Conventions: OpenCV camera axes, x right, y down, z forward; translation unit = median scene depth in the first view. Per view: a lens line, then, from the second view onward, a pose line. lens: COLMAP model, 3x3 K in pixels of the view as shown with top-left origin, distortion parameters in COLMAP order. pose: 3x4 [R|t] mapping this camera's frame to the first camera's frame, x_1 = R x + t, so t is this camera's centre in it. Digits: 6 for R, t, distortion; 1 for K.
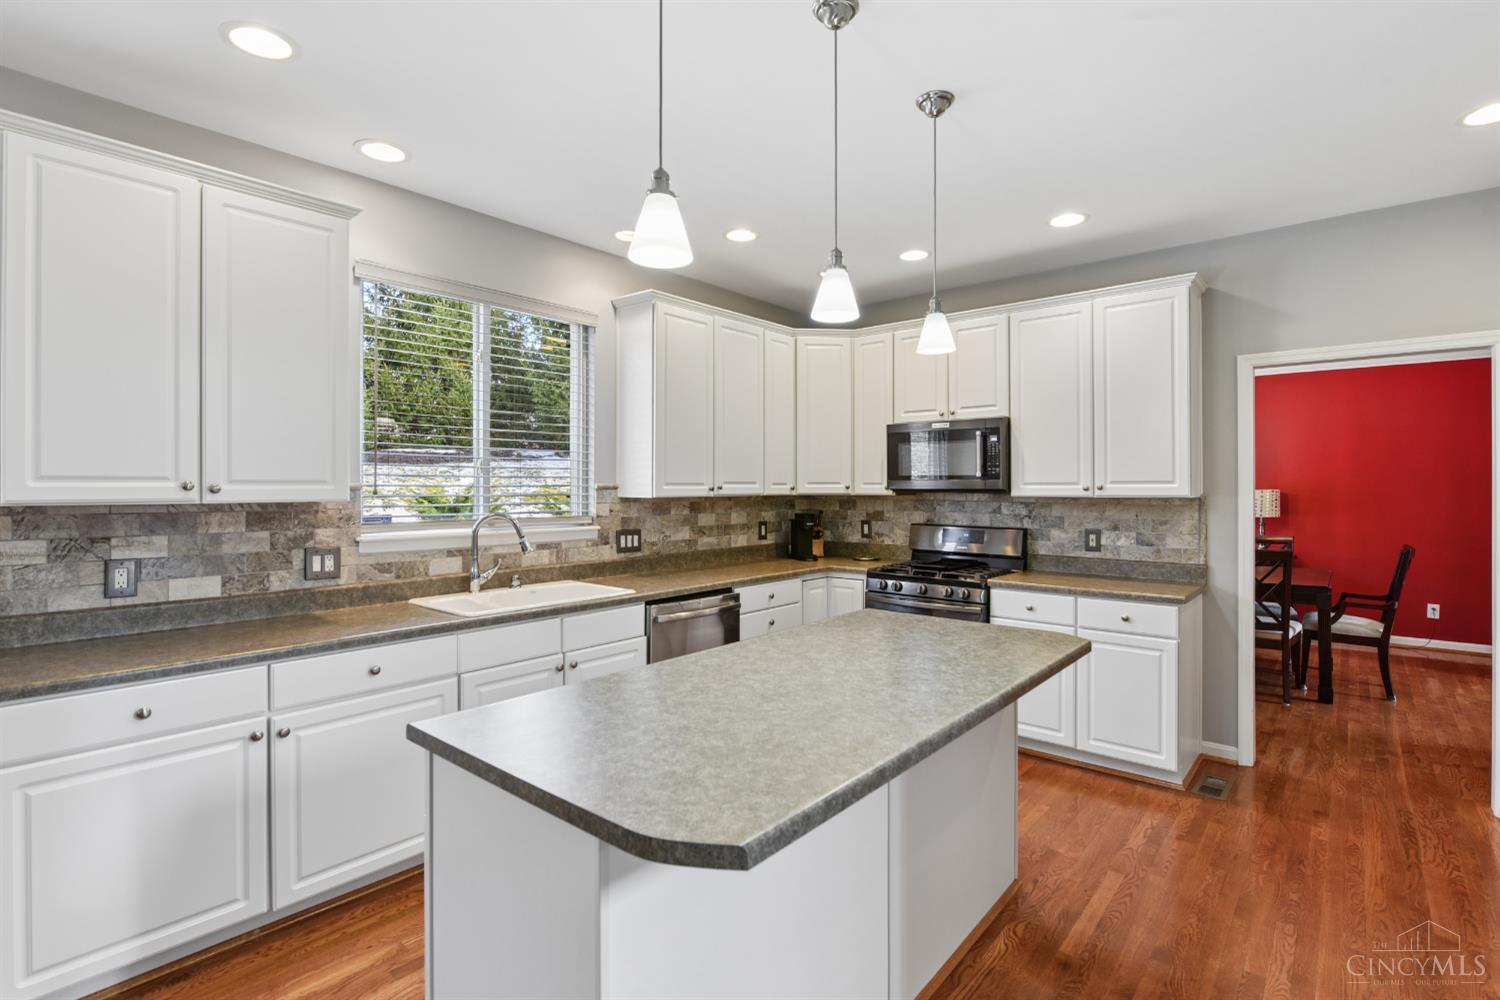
lens RADIAL K [[717.5, 0, 751.1], [0, 717.5, 488.9], [0, 0, 1]] dist [-0.001558, 0.002995]
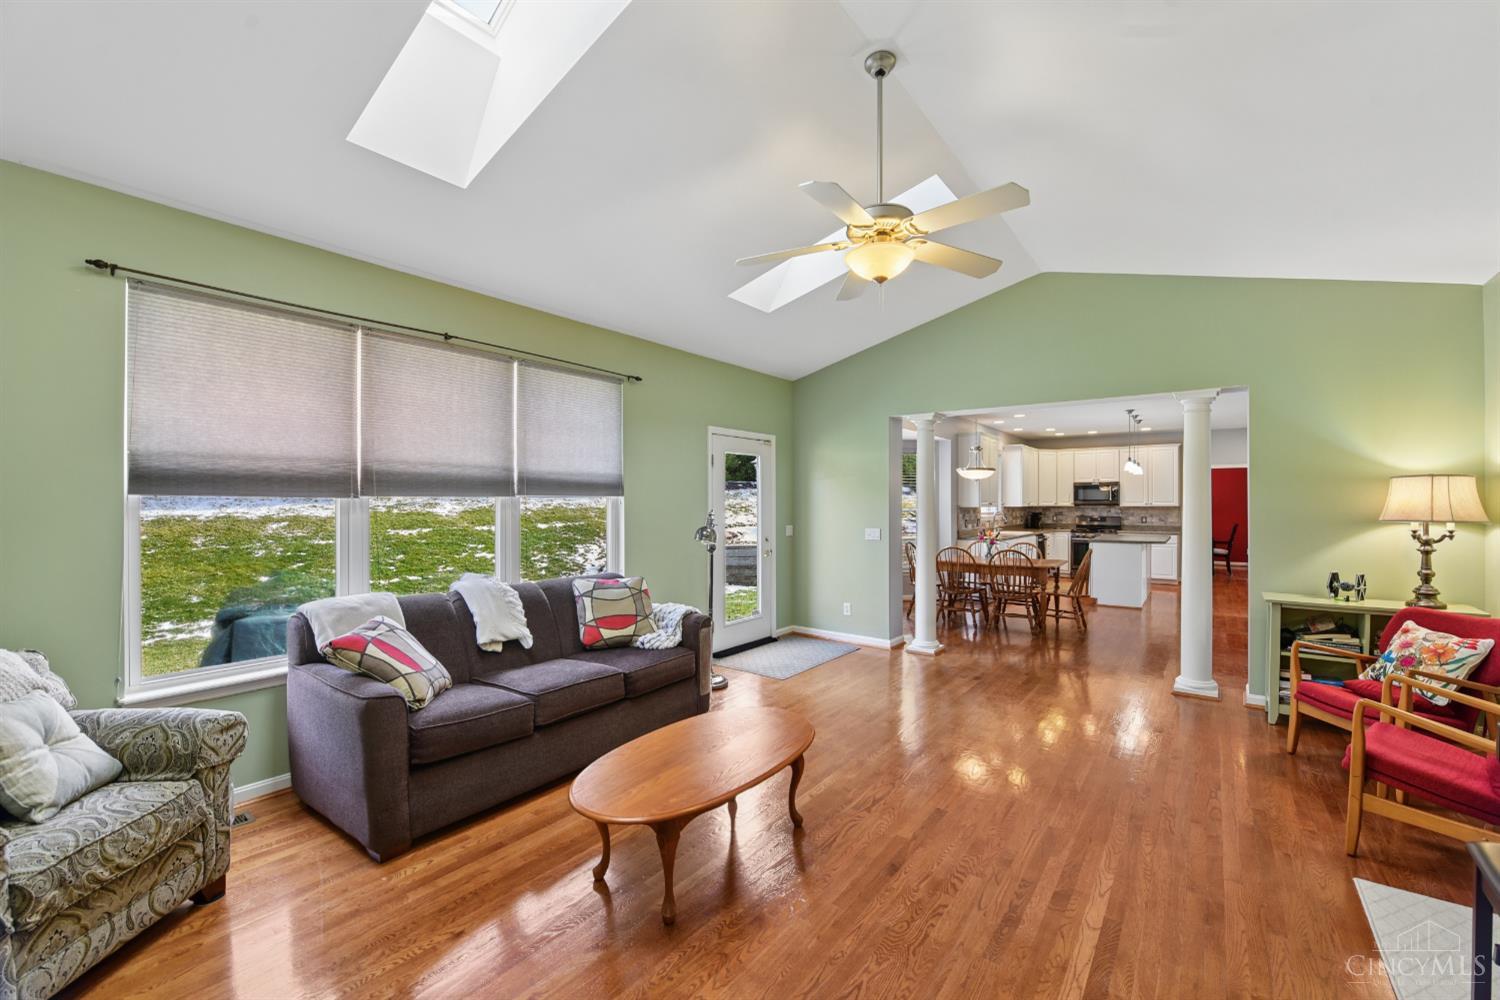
lens RADIAL K [[618.6, 0, 748.3], [0, 618.6, 504.1], [0, 0, 1]] dist [-0.003420, -0.002379]
pose [[0.998460, -0.000332, 0.055478, -1.511386], [0.000396, 0.999999, -0.001140, 0.003562], [-0.055477, 0.001160, 0.998459, -1.735686]]
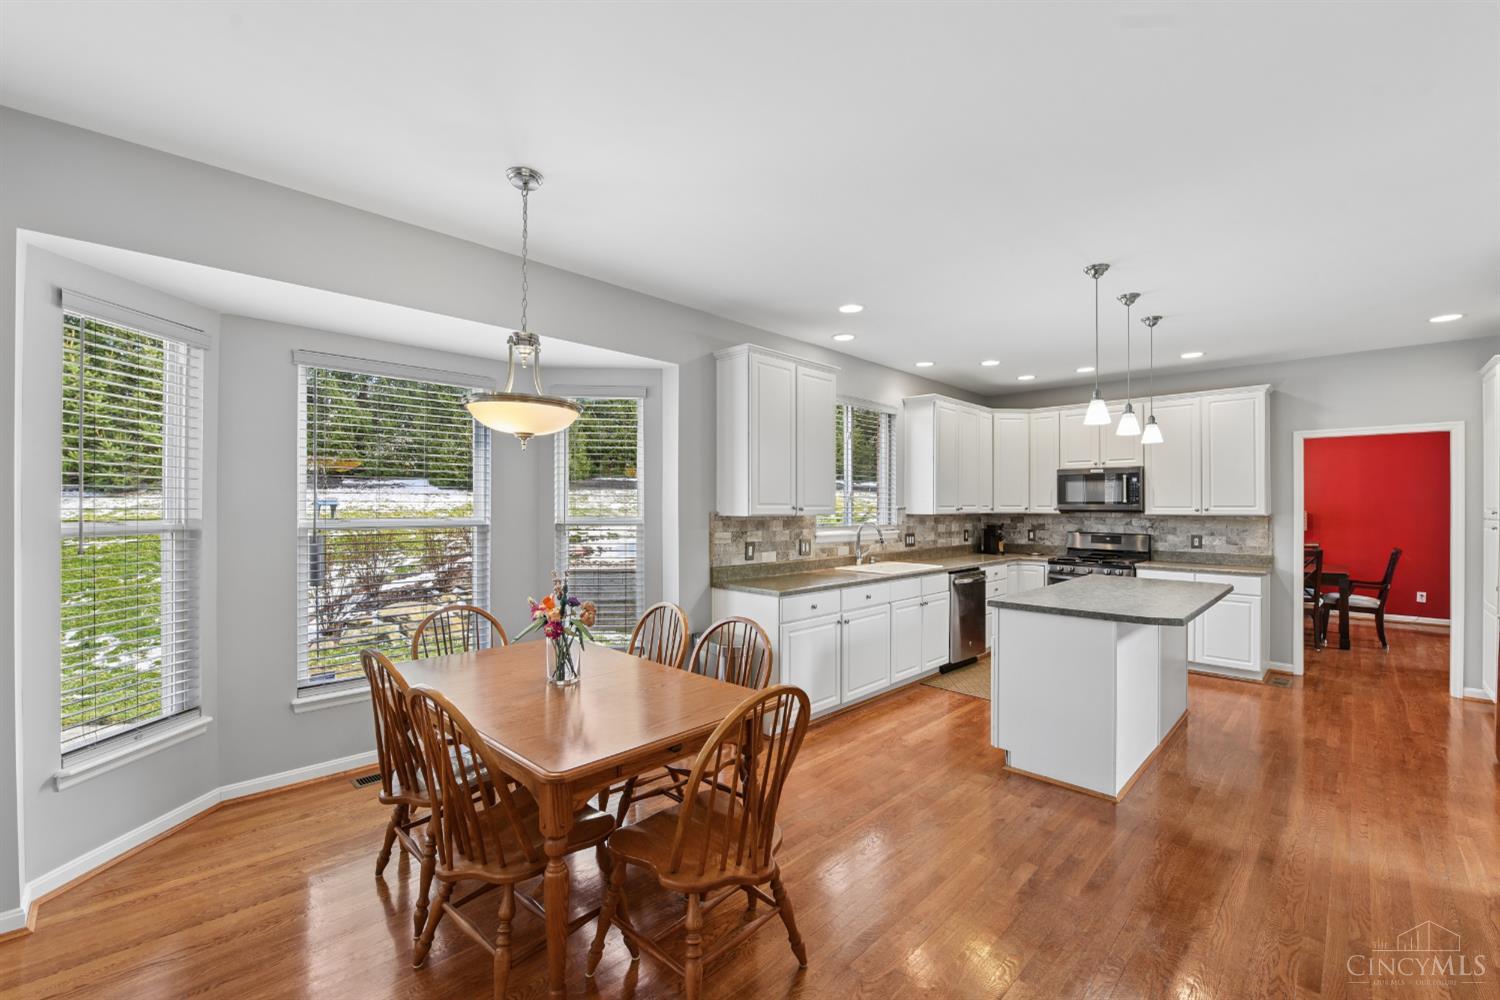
lens RADIAL K [[636.4, 0, 740.7], [0, 636.4, 505.5], [0, 0, 1]] dist [-0.006173, 0.000939]
pose [[0.997491, 0.003346, -0.070715, -0.478522], [-0.003667, 0.999984, -0.004419, -0.000505], [0.070699, 0.004667, 0.997487, -0.539072]]
